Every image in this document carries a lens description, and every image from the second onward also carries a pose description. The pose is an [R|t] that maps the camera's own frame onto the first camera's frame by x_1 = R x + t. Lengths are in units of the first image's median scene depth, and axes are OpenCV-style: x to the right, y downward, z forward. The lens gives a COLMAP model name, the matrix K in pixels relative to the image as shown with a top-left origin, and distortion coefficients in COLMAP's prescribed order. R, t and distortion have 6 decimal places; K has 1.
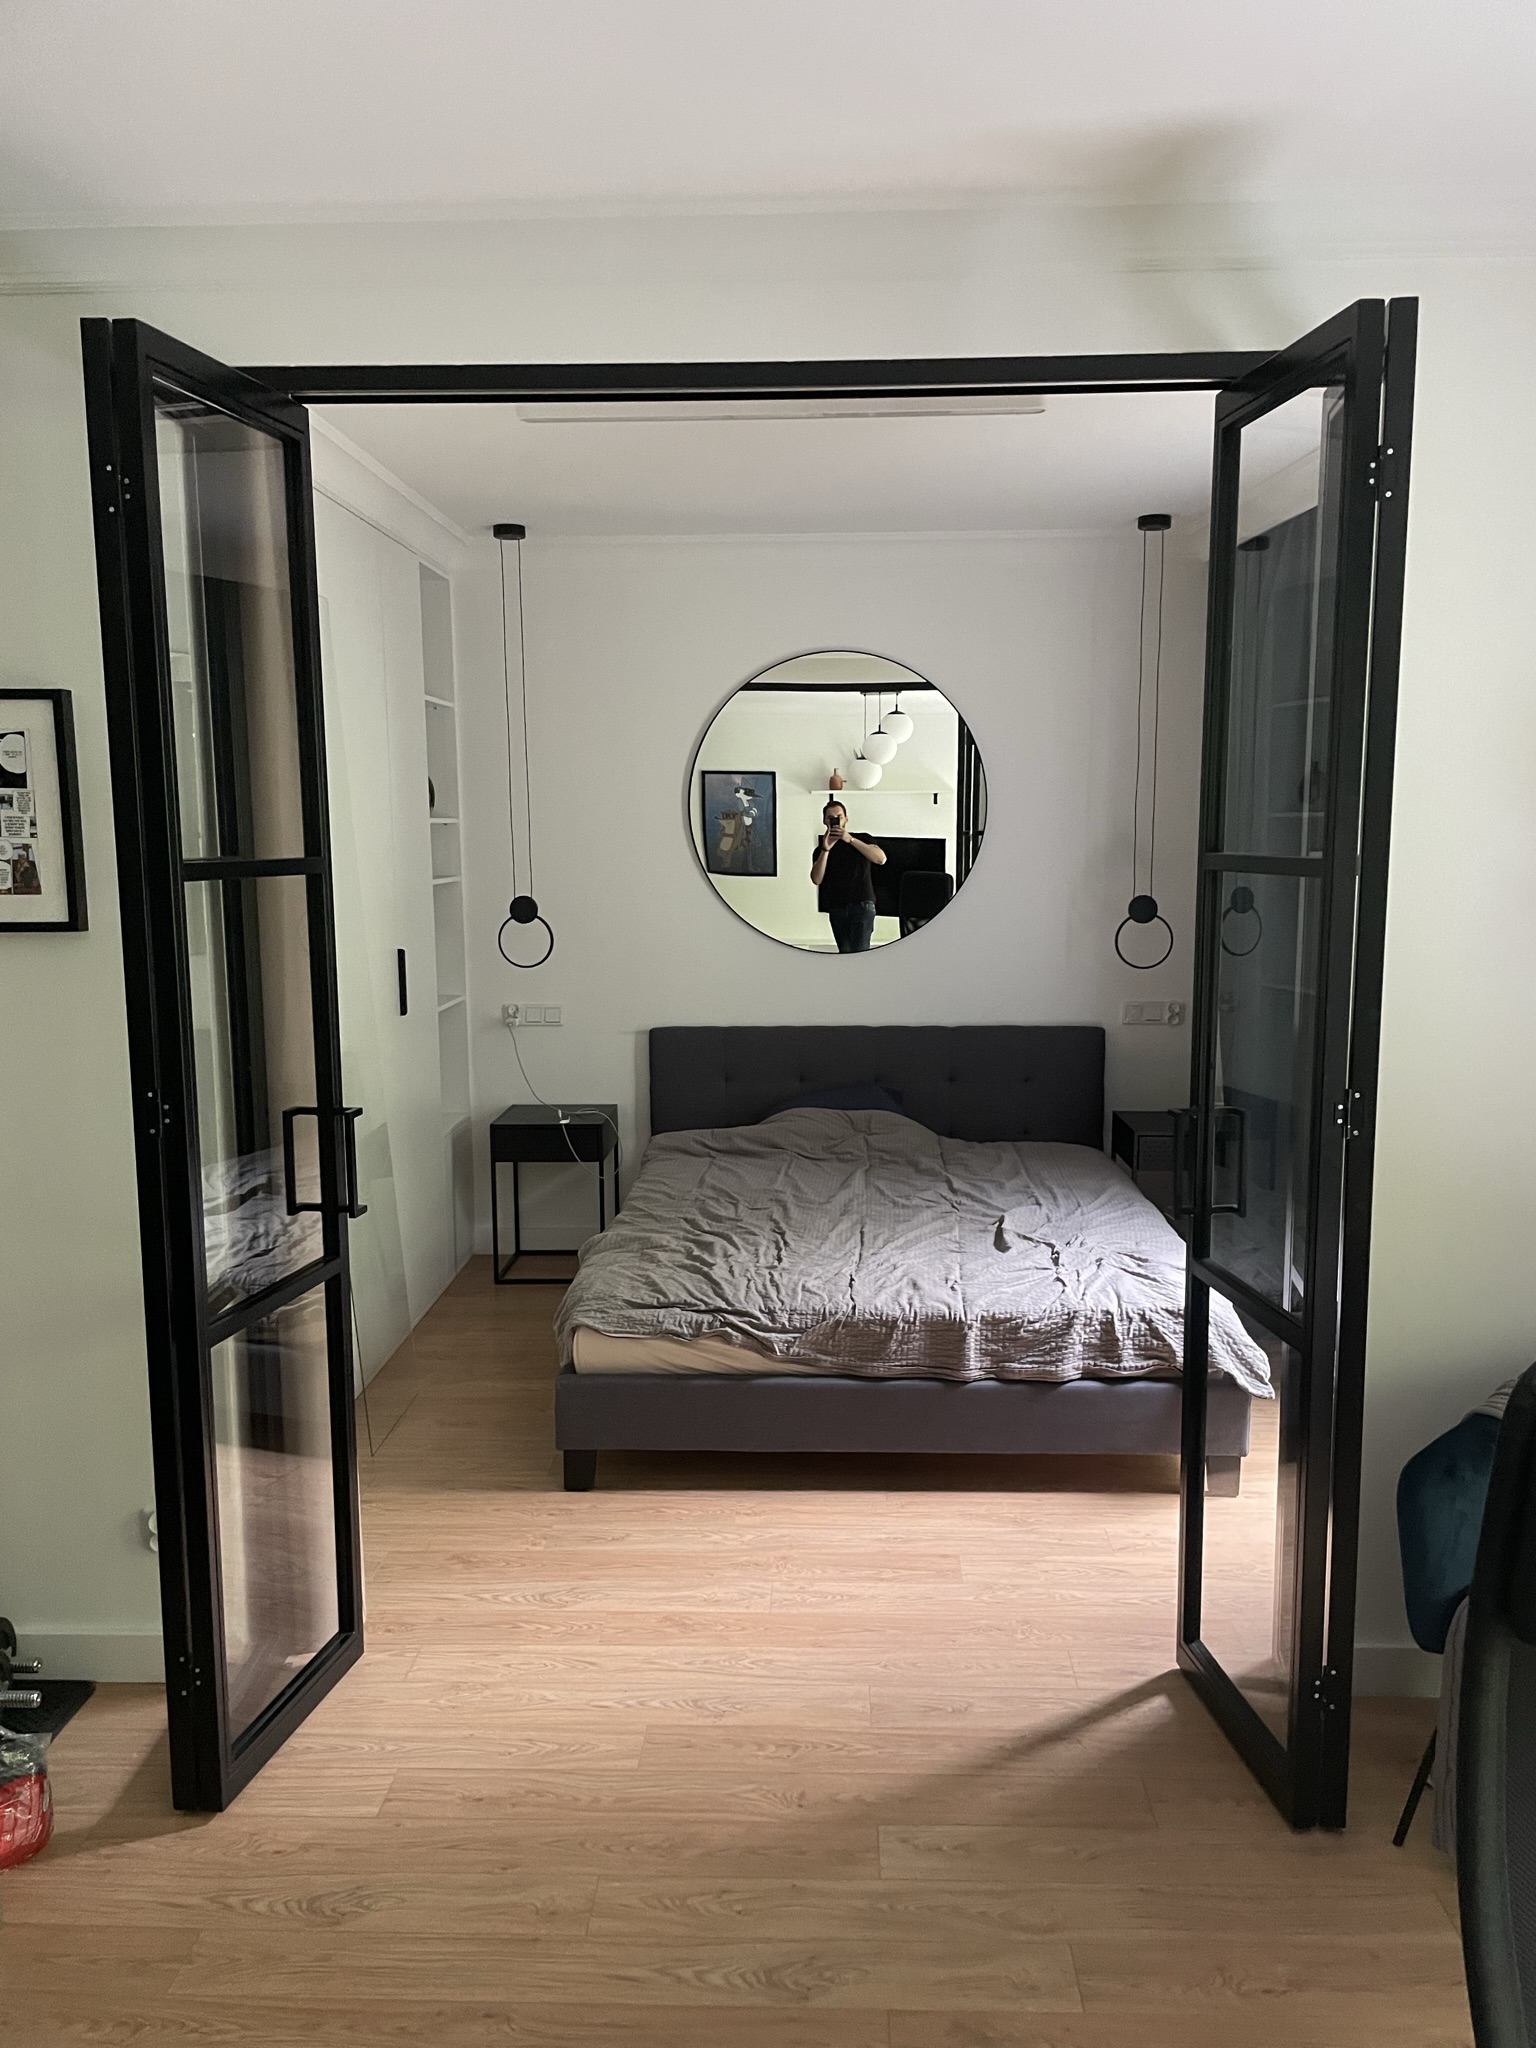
lens RADIAL K [[1509.2, 0, 754.0], [0, 1509.2, 1039.5], [0, 0, 1]] dist [0.071295, -0.084651]
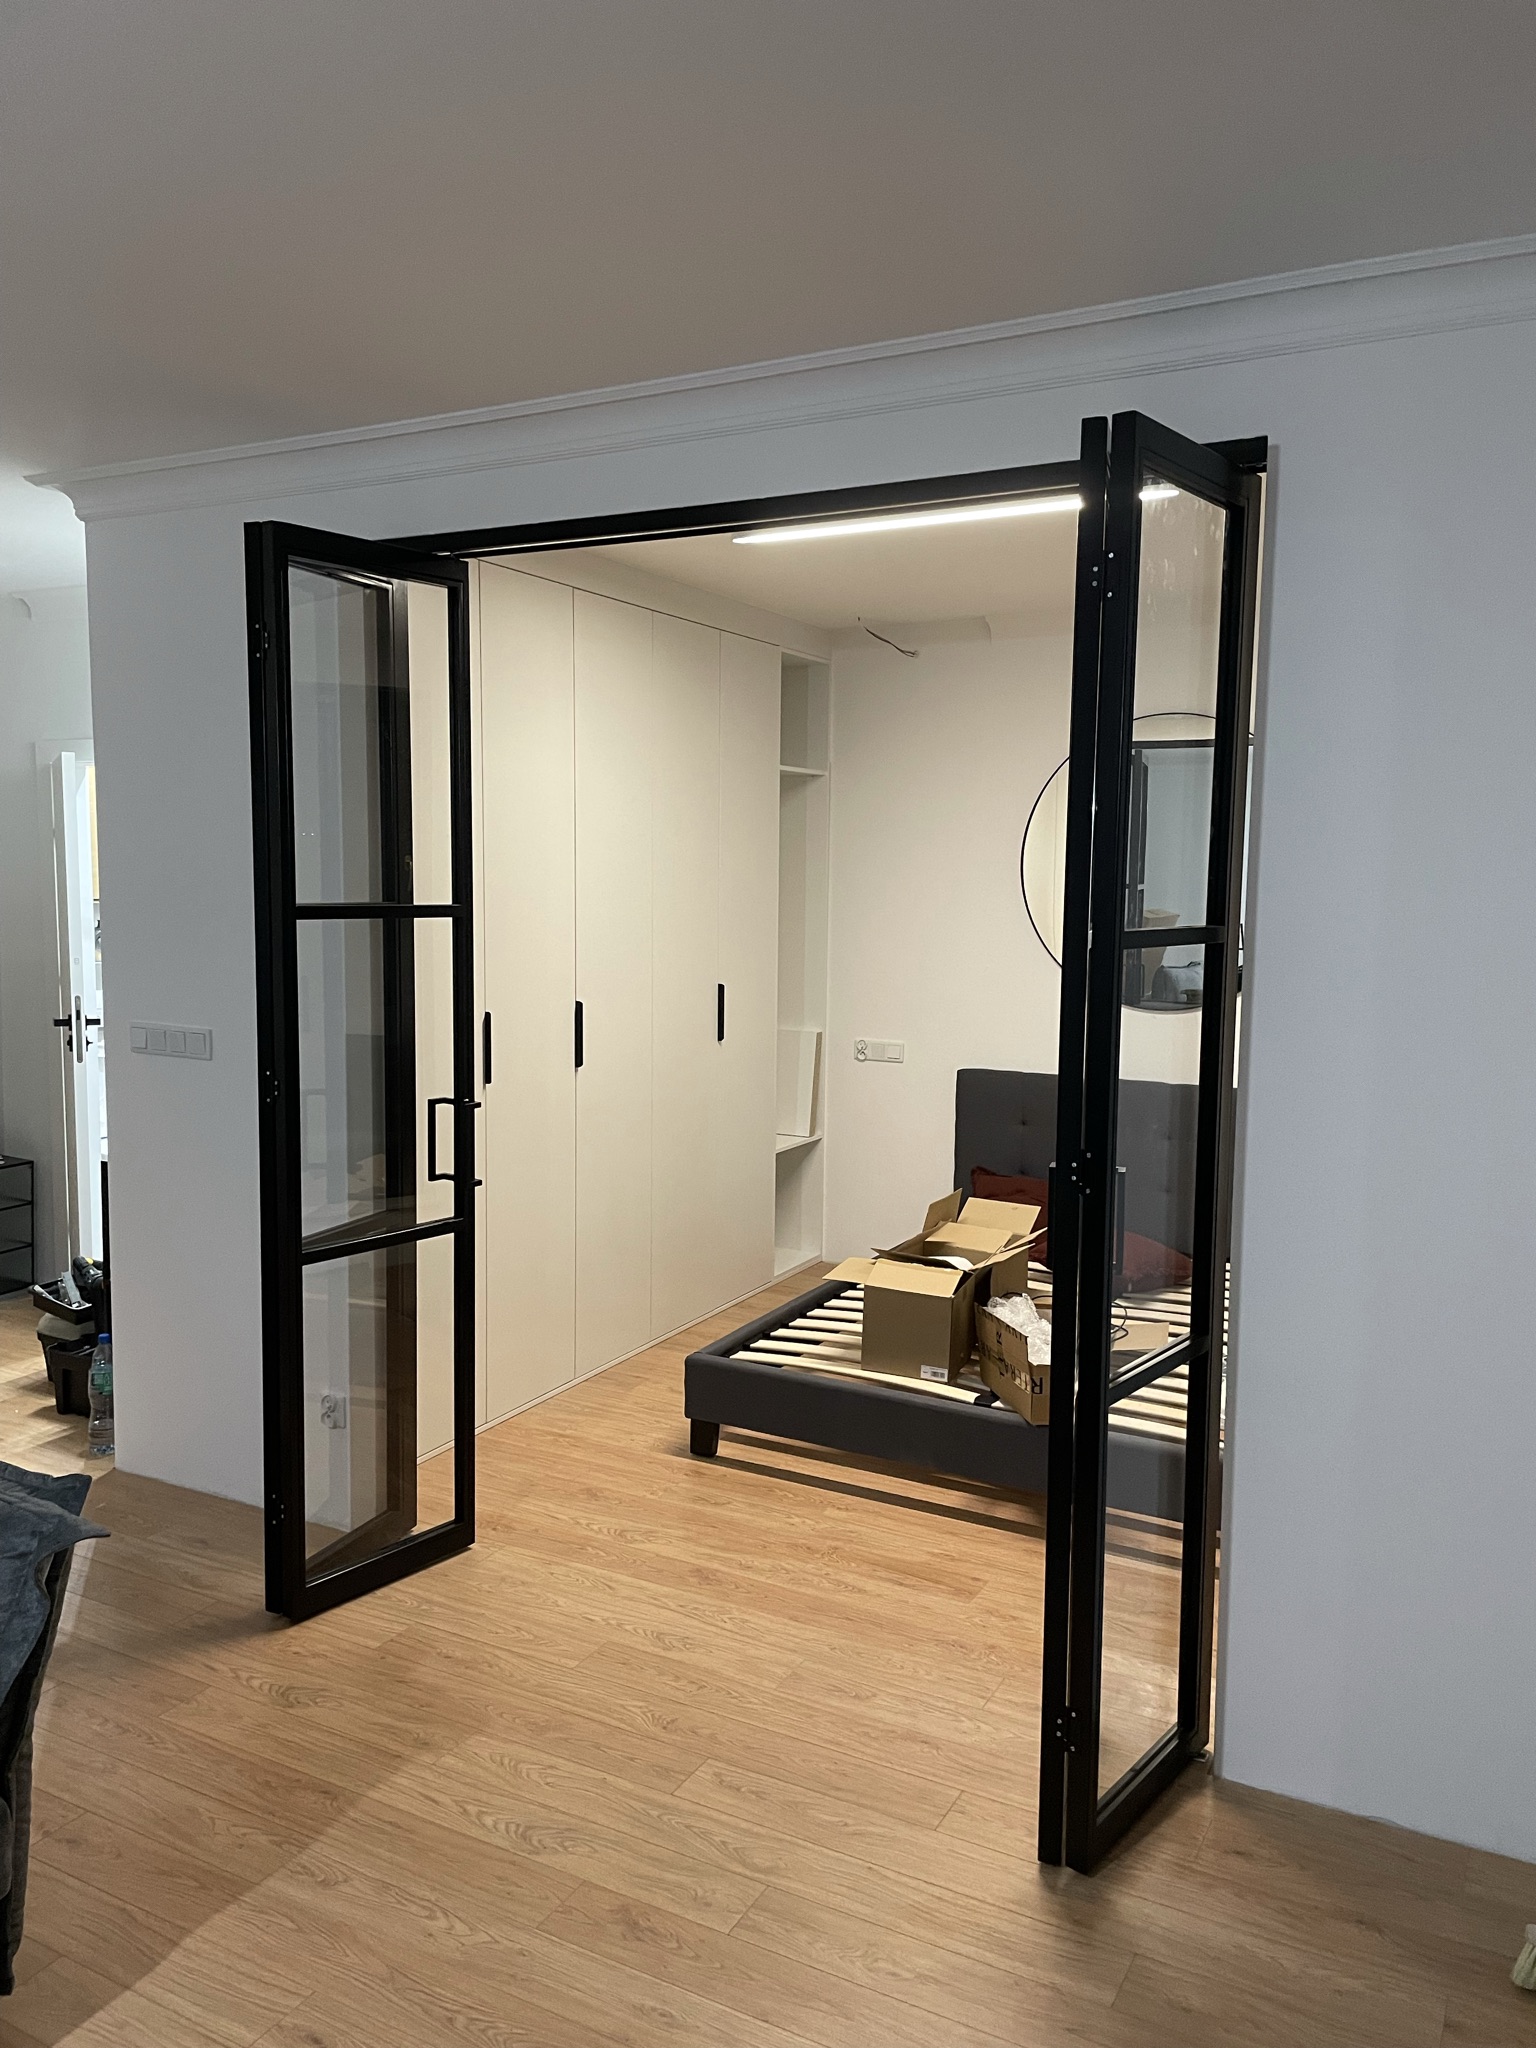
lens RADIAL K [[1493.0, 0, 768.0], [0, 1493.0, 1024.0], [0, 0, 1]] dist [0.068558, -0.072962]
pose [[0.900689, 0.060486, -0.430233, 0.388773], [-0.077292, 0.996773, -0.021675, -0.009005], [0.427534, 0.052776, 0.902458, -0.021359]]
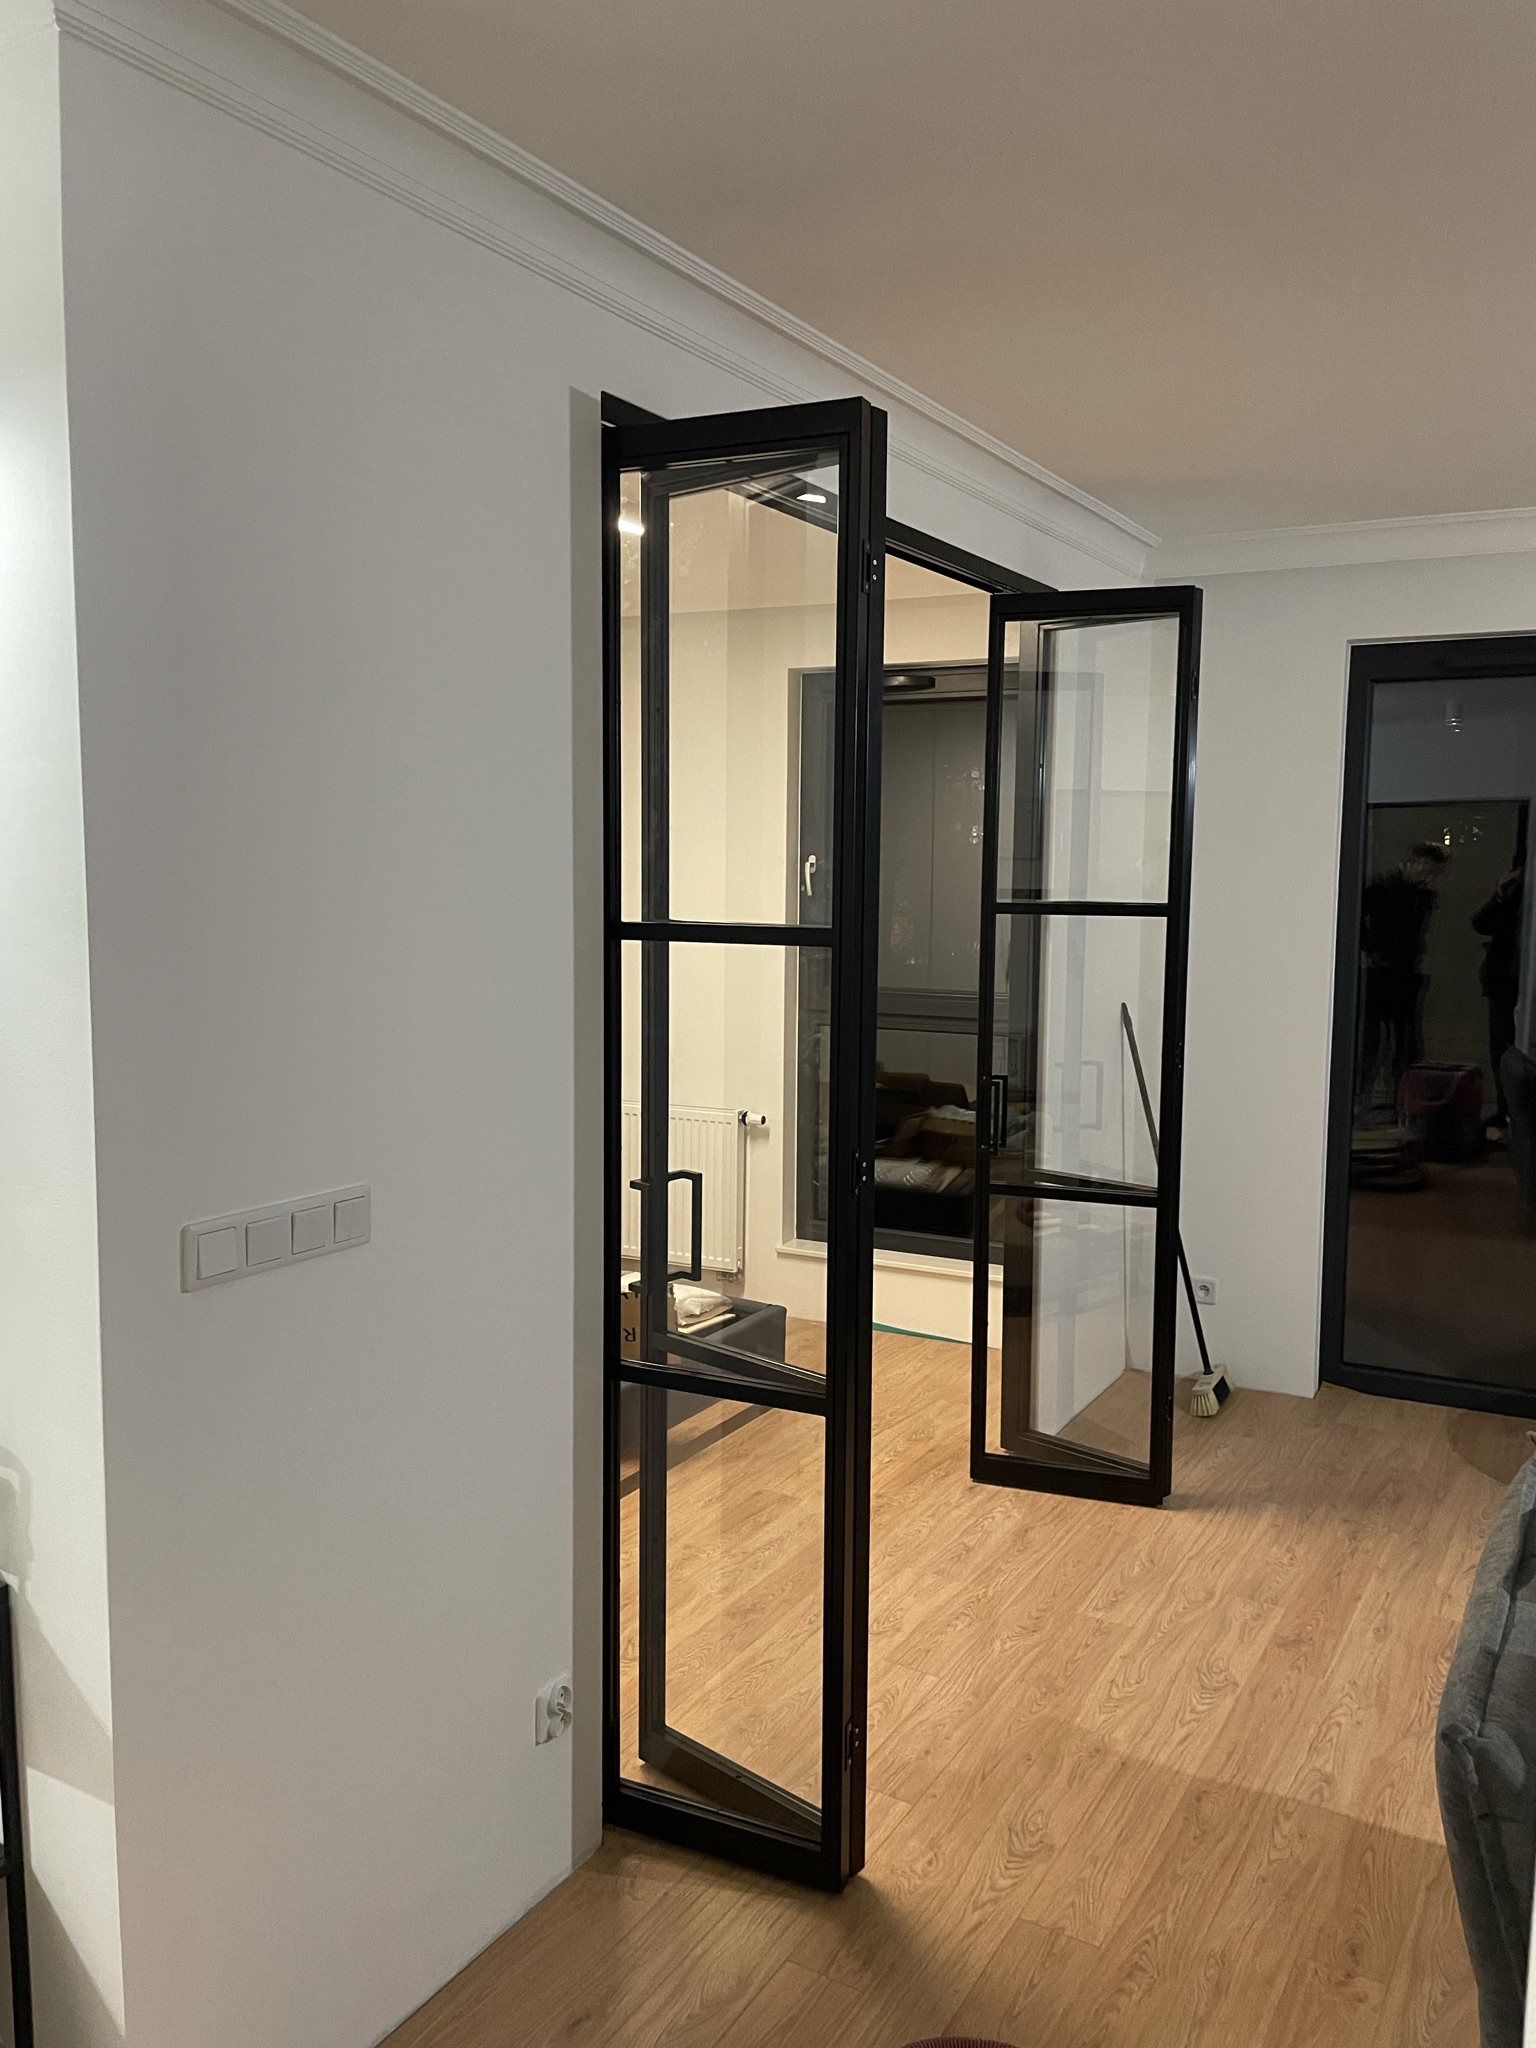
lens RADIAL K [[1520.8, 0, 751.4], [0, 1520.8, 1020.2], [0, 0, 1]] dist [0.072268, -0.081246]
pose [[0.491581, -0.079415, 0.867203, -0.818267], [0.111962, 0.993332, 0.027499, -0.055648], [-0.863605, 0.083576, 0.497194, 0.352917]]
